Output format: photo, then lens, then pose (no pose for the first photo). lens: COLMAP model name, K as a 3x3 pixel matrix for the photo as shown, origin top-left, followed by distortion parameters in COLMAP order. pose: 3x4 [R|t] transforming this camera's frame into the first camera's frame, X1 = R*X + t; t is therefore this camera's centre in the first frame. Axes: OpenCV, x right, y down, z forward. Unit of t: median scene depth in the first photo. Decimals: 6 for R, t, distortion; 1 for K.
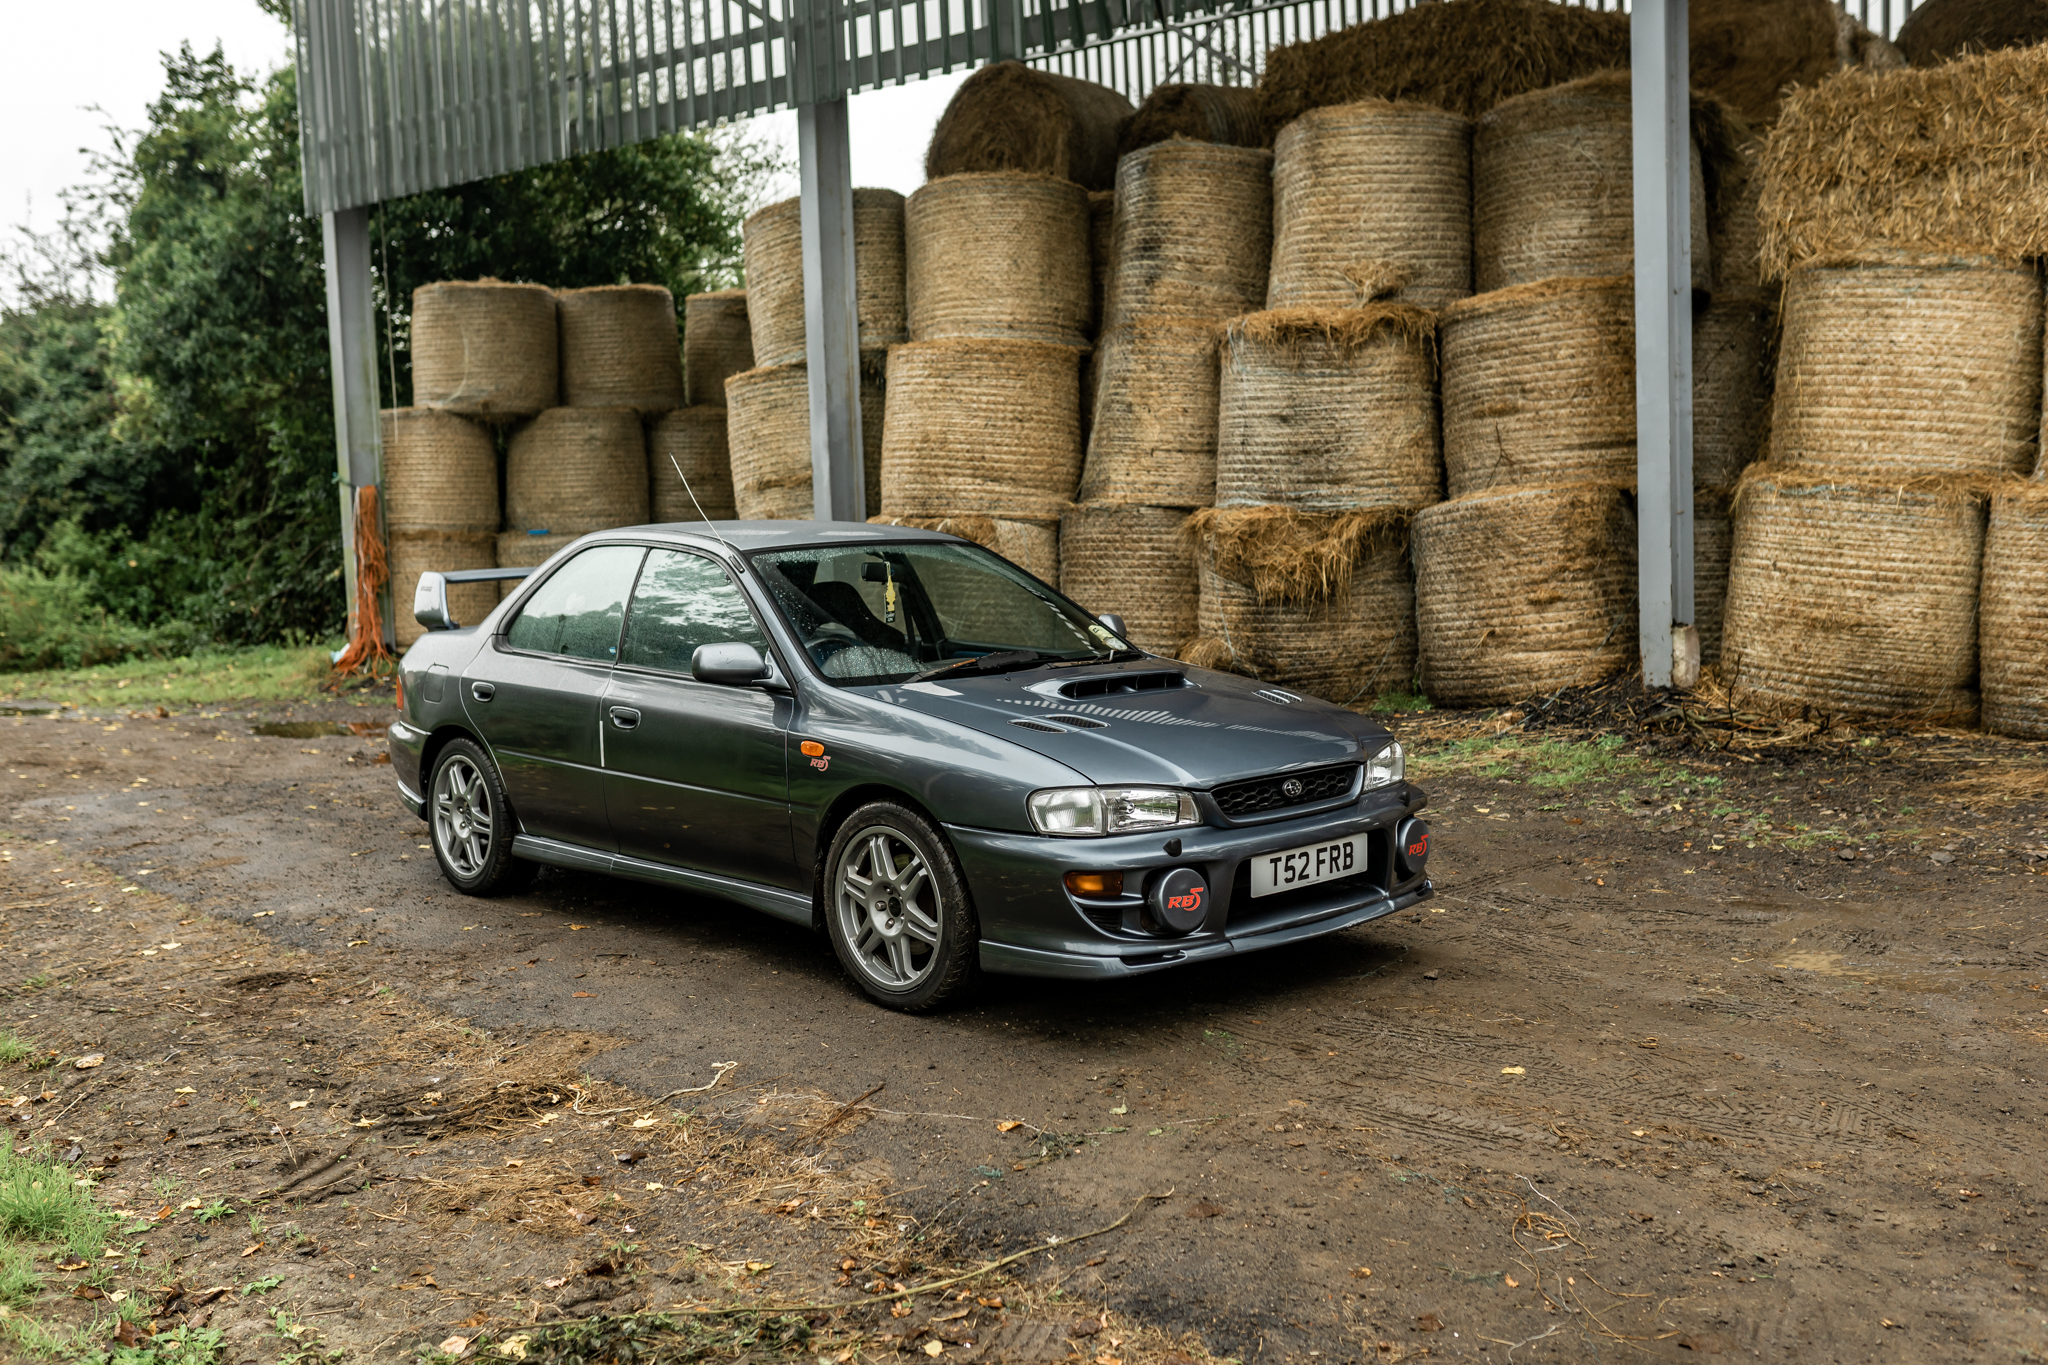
lens RADIAL K [[1942.4, 0, 1024.0], [0, 1942.4, 682.5], [0, 0, 1]] dist [-0.067774, 0.089408]
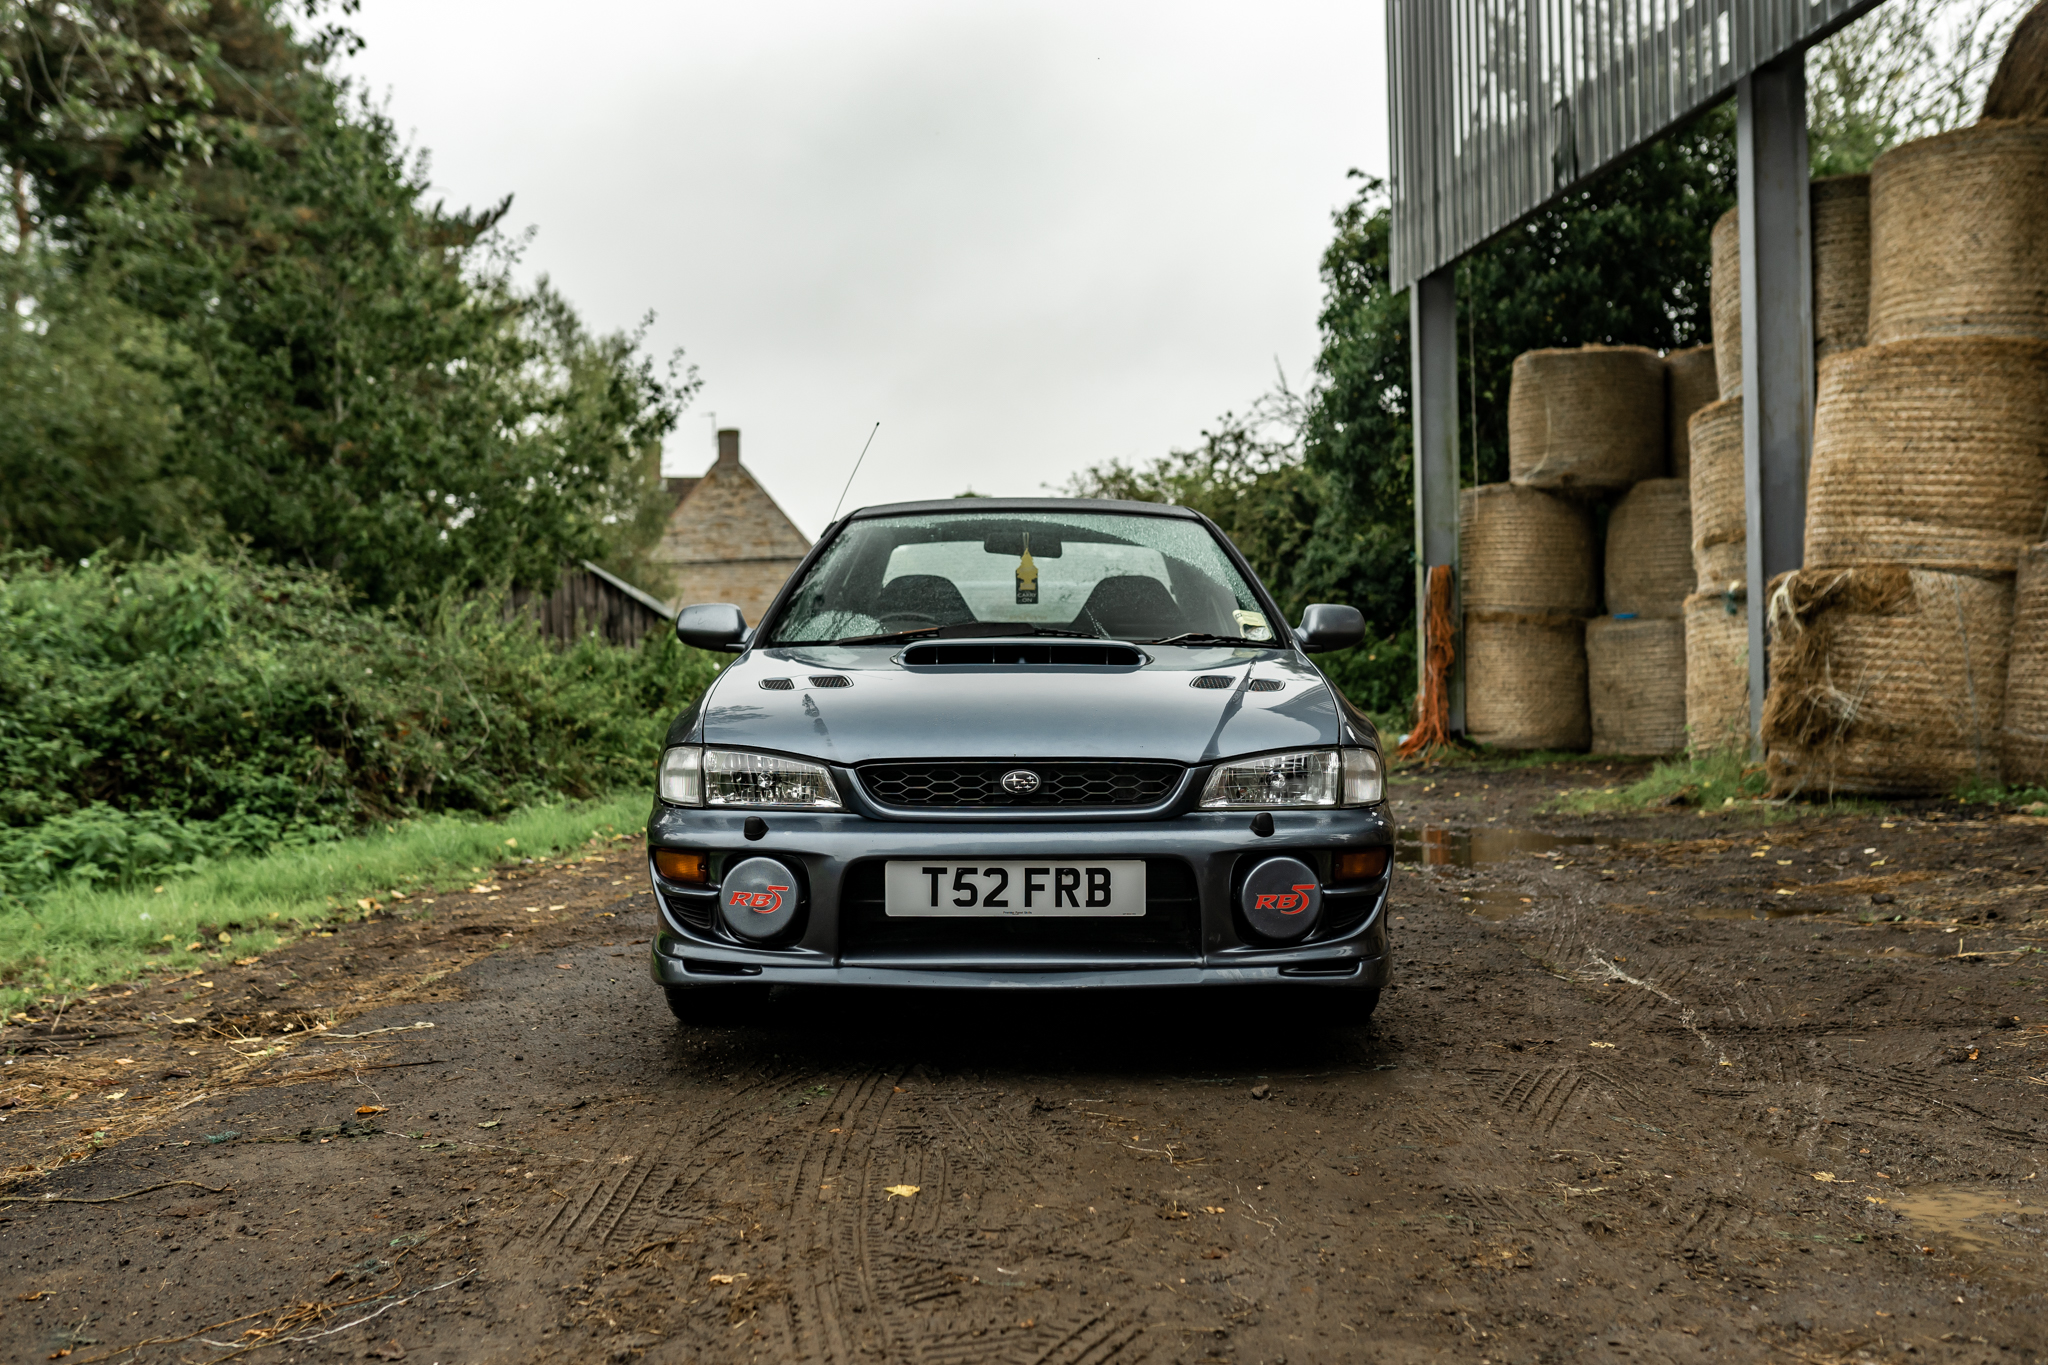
lens RADIAL K [[1992.6, 0, 1024.0], [0, 1992.6, 682.5], [0, 0, 1]] dist [-0.070616, 0.099479]
pose [[0.718397, 0.024198, -0.695213, 0.332414], [-0.075346, 0.996222, -0.043183, 0.025270], [0.691541, 0.083404, 0.717506, 0.238847]]
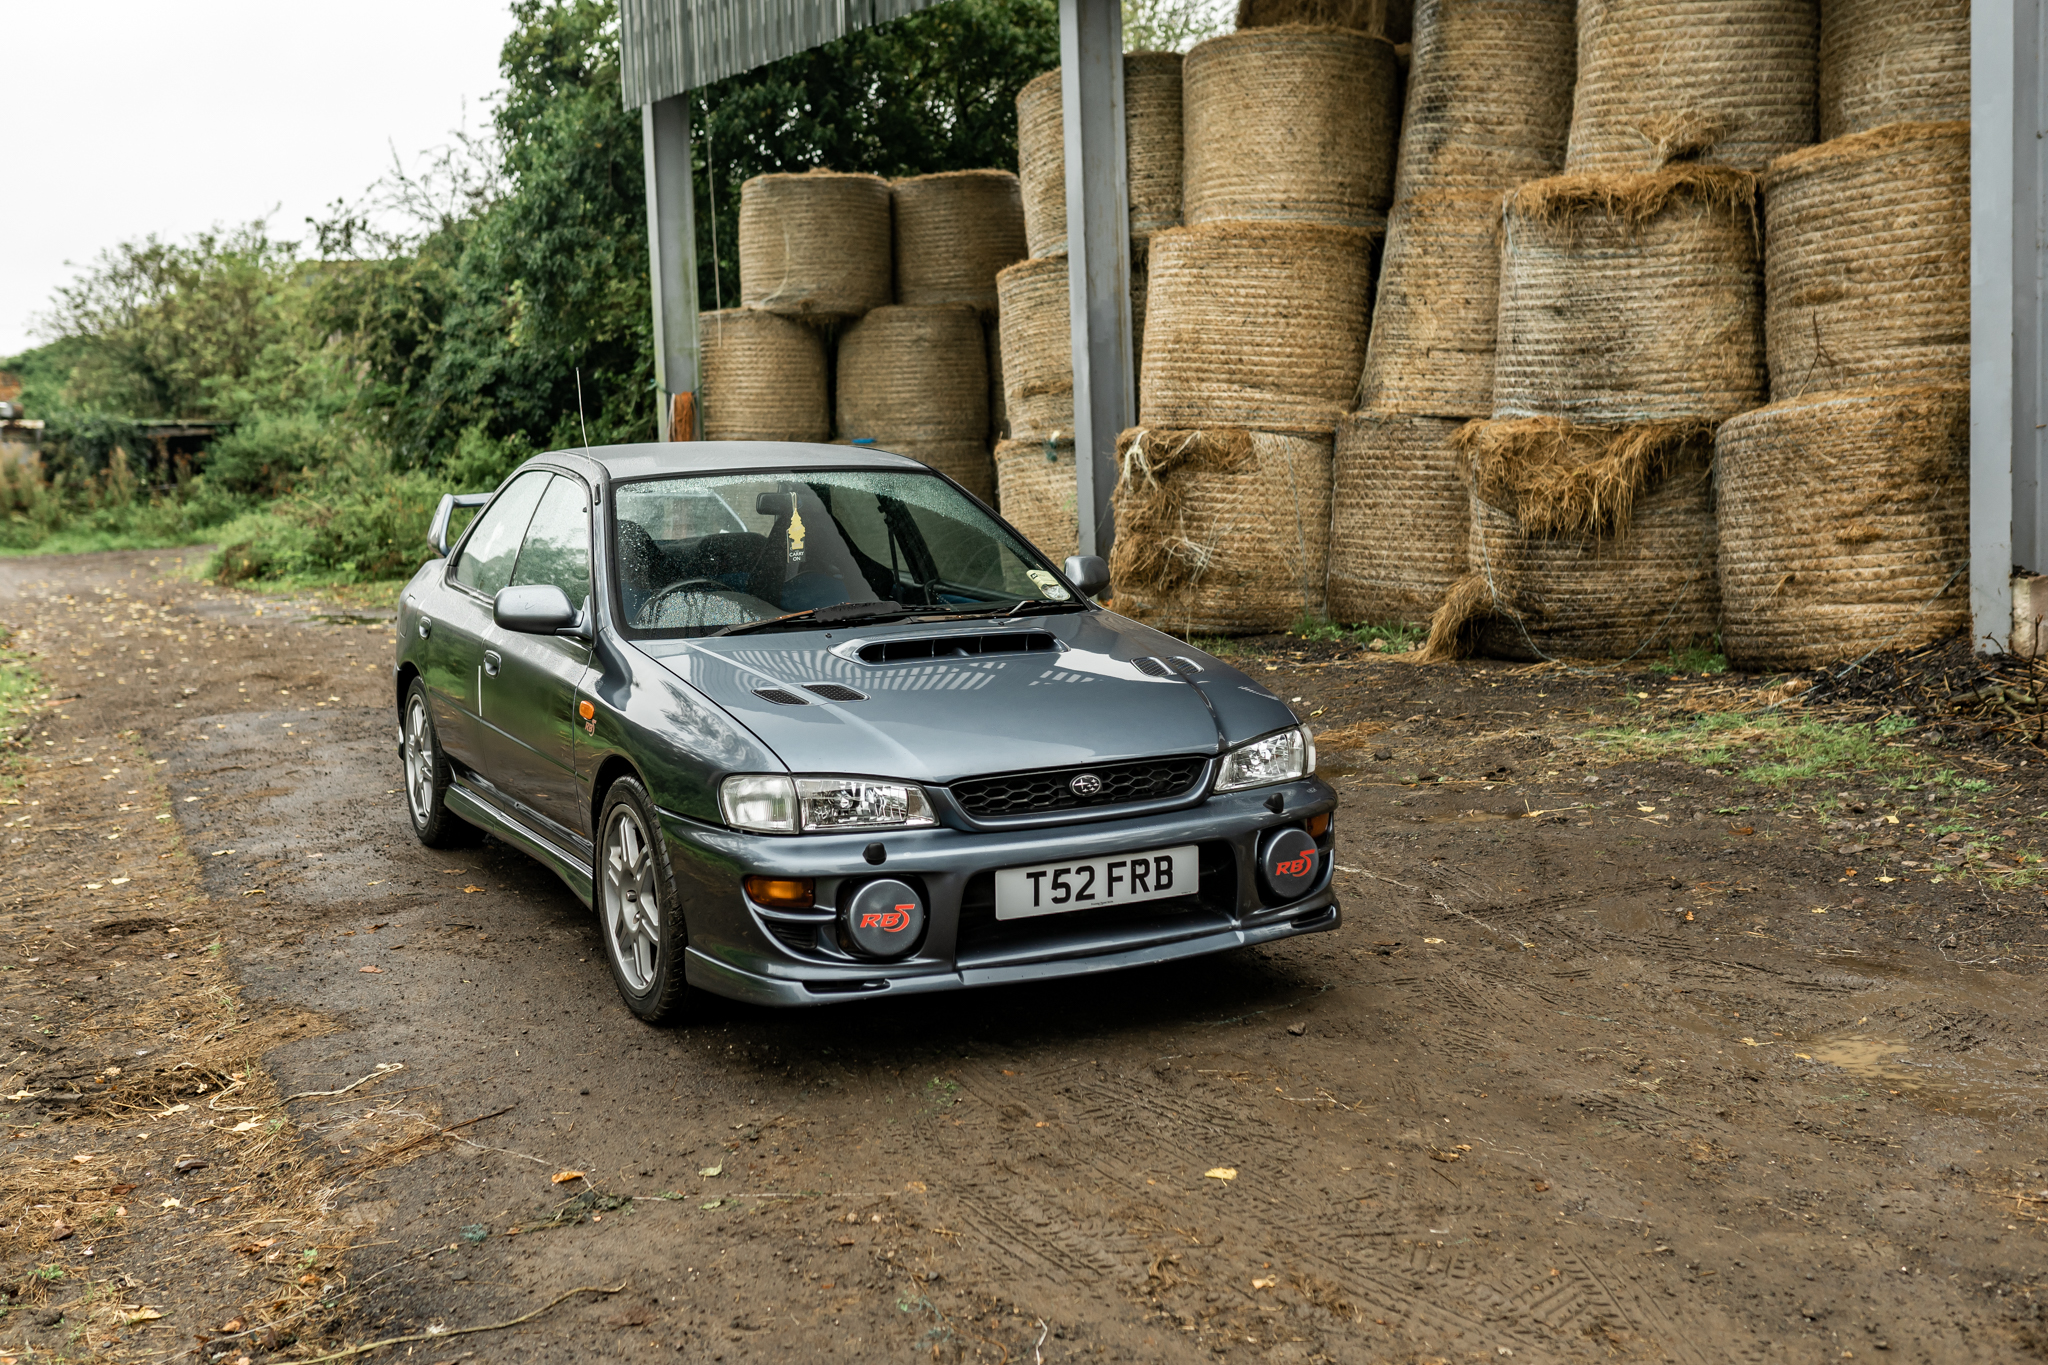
lens RADIAL K [[2120.2, 0, 960.4], [0, 2120.2, 640.9], [0, 0, 1]] dist [-0.067040, 0.089934]
pose [[0.952109, 0.029812, -0.304301, 0.180495], [-0.023650, 0.999434, 0.023916, -0.012693], [0.304842, -0.015574, 0.952276, 0.076942]]
